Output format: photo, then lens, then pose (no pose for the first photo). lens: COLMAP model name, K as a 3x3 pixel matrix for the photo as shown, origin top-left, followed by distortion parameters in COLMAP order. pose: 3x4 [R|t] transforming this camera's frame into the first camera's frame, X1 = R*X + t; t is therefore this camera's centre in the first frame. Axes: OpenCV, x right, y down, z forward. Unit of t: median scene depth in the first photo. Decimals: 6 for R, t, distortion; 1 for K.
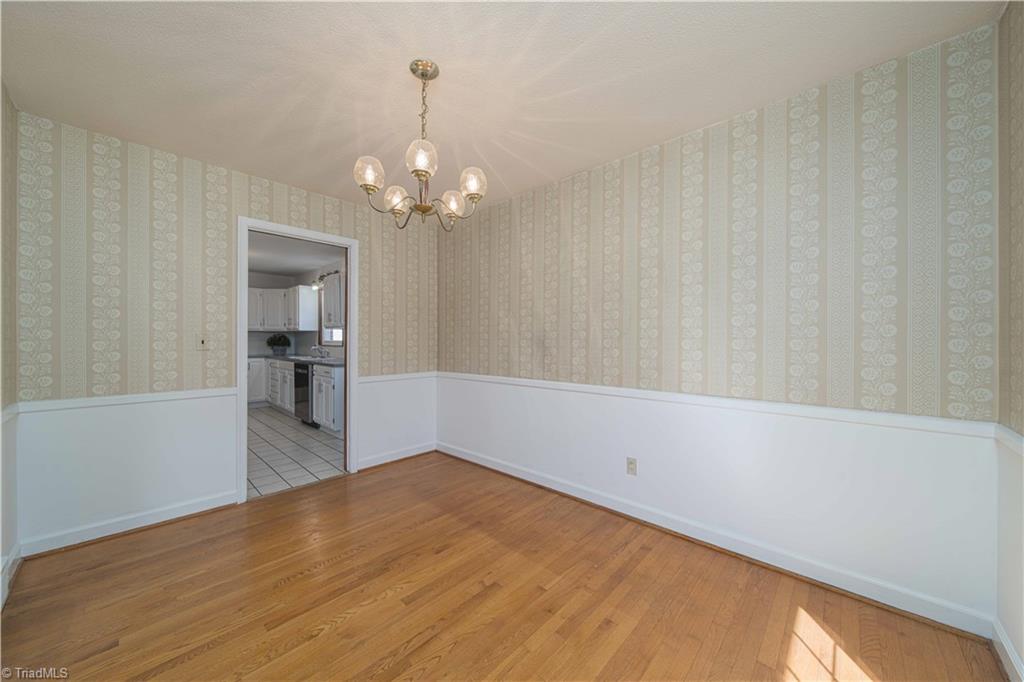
lens RADIAL K [[359.0, 0, 512.8], [0, 359.0, 343.3], [0, 0, 1]] dist [0.001499, -0.000586]
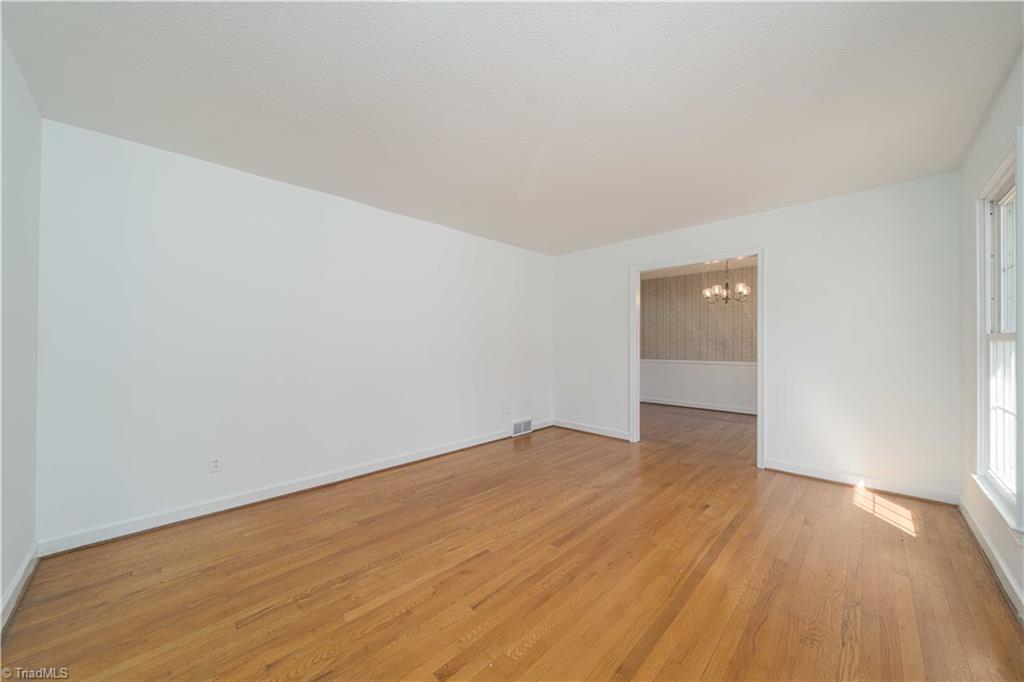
lens RADIAL K [[359.0, 0, 518.1], [0, 359.0, 341.9], [0, 0, 1]] dist [0.001499, -0.000586]
pose [[0.999884, 0.001460, -0.015182, -0.898980], [-0.001645, 0.999924, -0.012223, 0.013882], [0.015163, 0.012246, 0.999810, -0.934253]]
